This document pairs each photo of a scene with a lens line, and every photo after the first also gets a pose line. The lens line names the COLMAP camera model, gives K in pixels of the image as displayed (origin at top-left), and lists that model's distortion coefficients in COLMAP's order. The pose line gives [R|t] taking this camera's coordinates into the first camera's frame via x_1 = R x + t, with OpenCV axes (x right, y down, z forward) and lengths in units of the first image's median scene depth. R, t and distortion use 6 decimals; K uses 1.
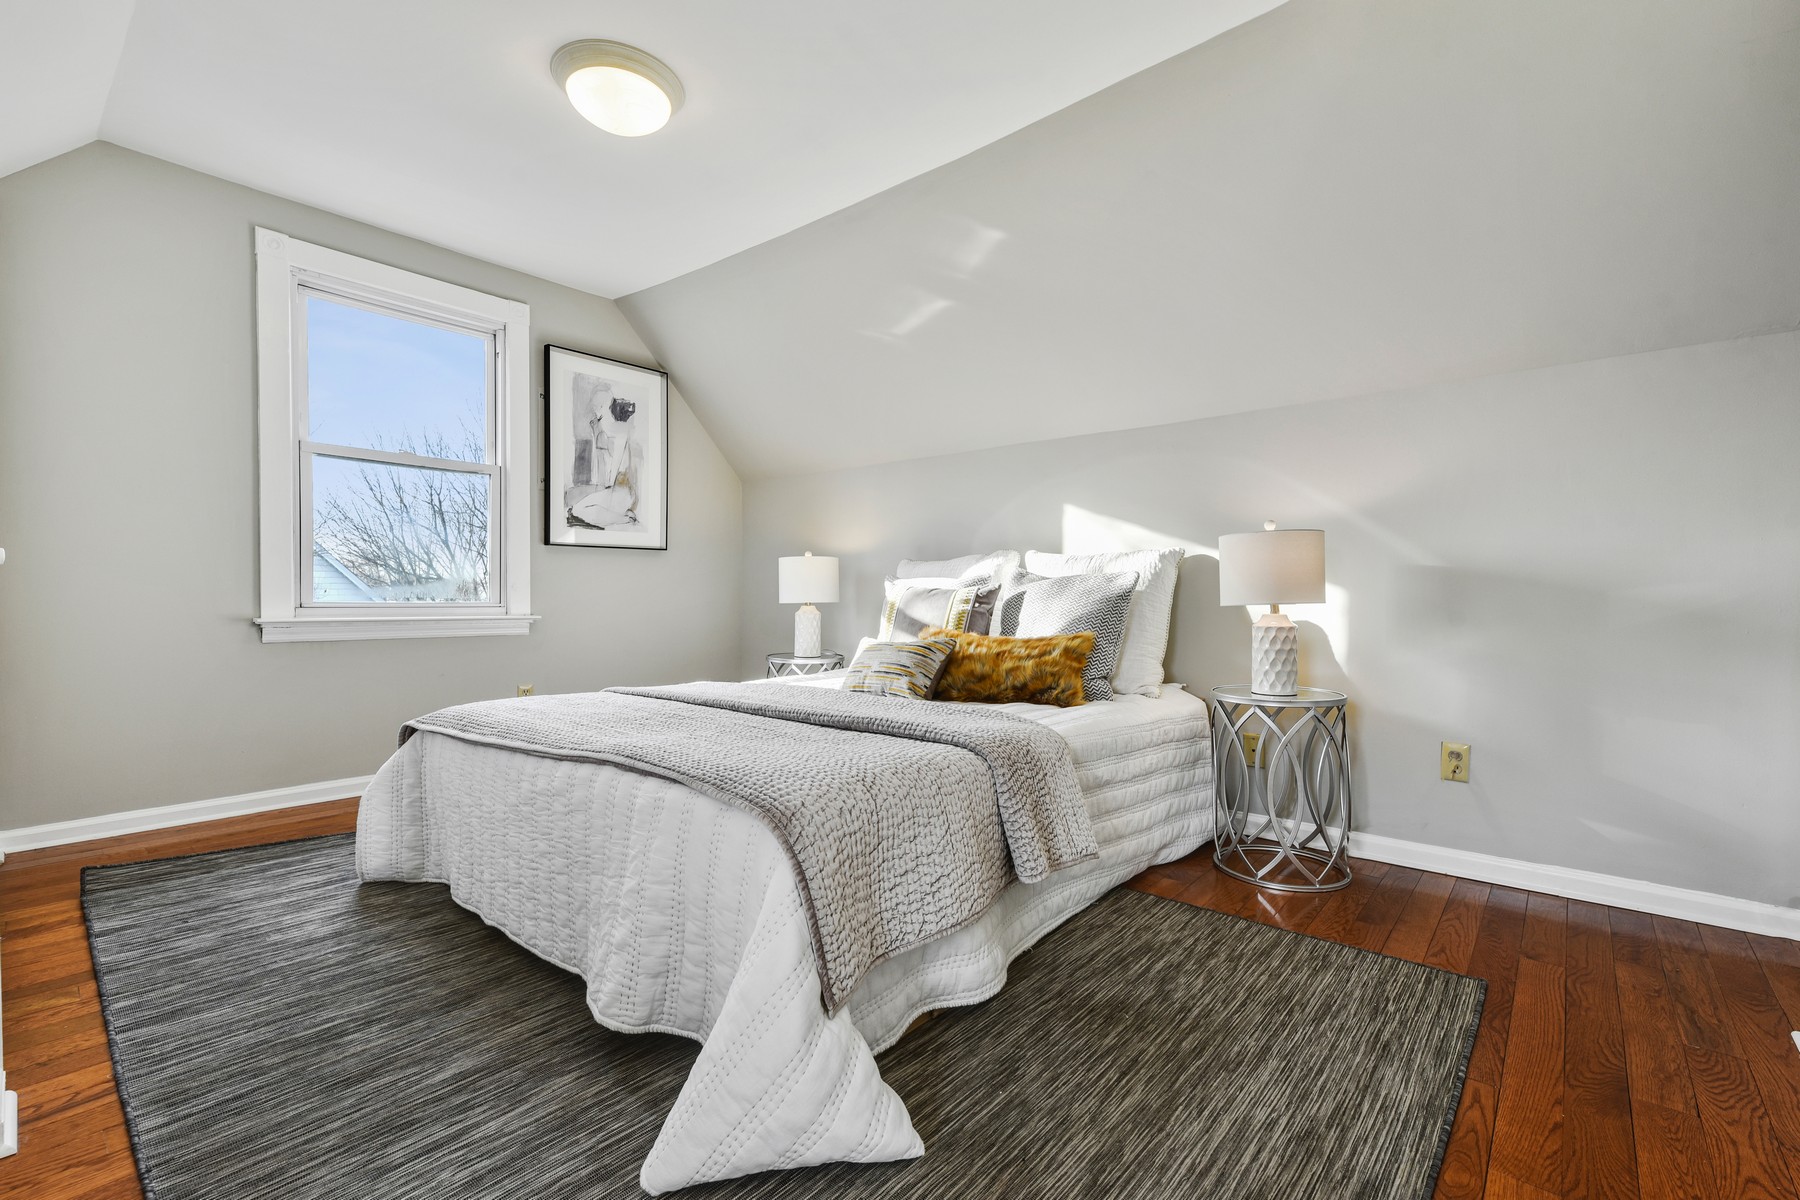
lens RADIAL K [[798.6, 0, 898.1], [0, 798.6, 604.1], [0, 0, 1]] dist [0.001196, 0.000063]
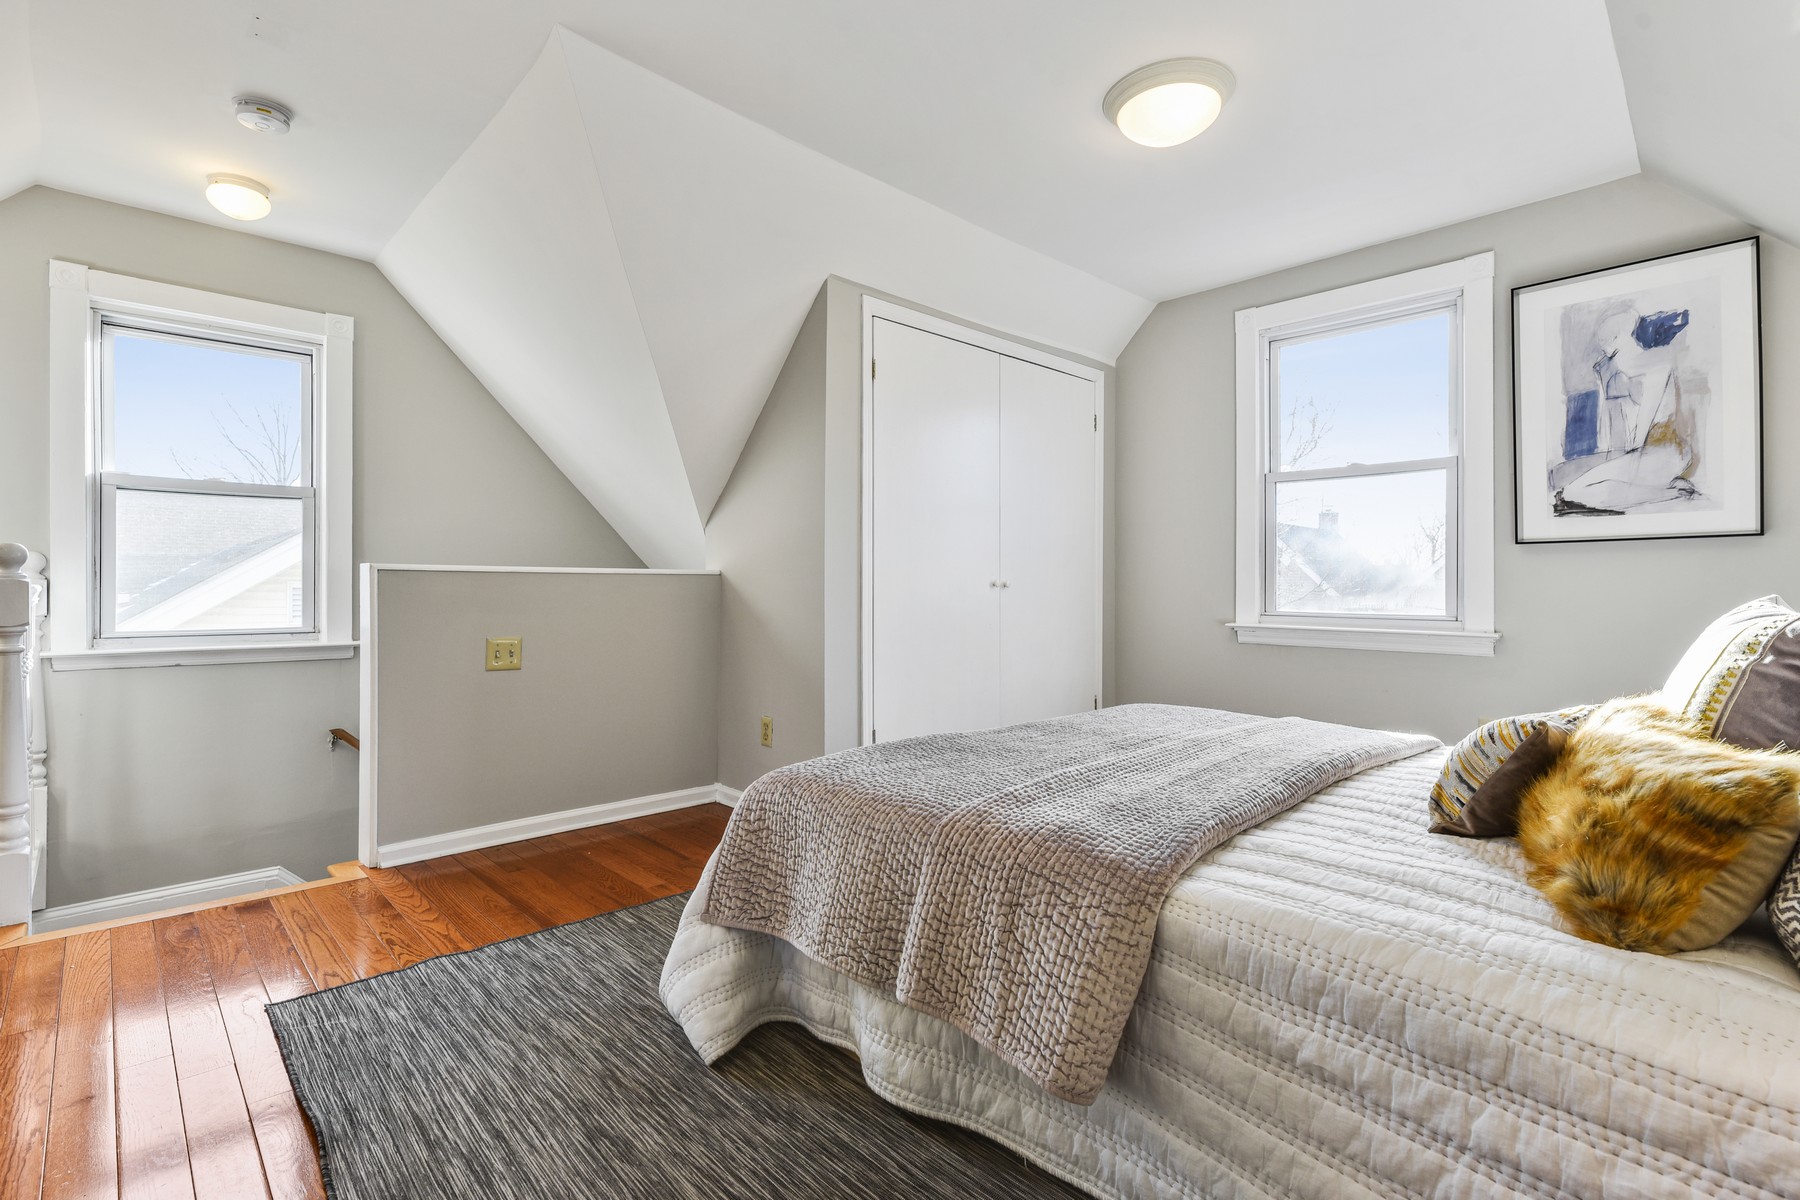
lens RADIAL K [[841.1, 0, 898.2], [0, 841.1, 588.0], [0, 0, 1]] dist [-0.000765, -0.000392]
pose [[-0.114400, -0.001387, -0.993434, 0.433599], [-0.009582, 0.999954, -0.000293, -0.024017], [0.993389, 0.009486, -0.114408, 0.477400]]
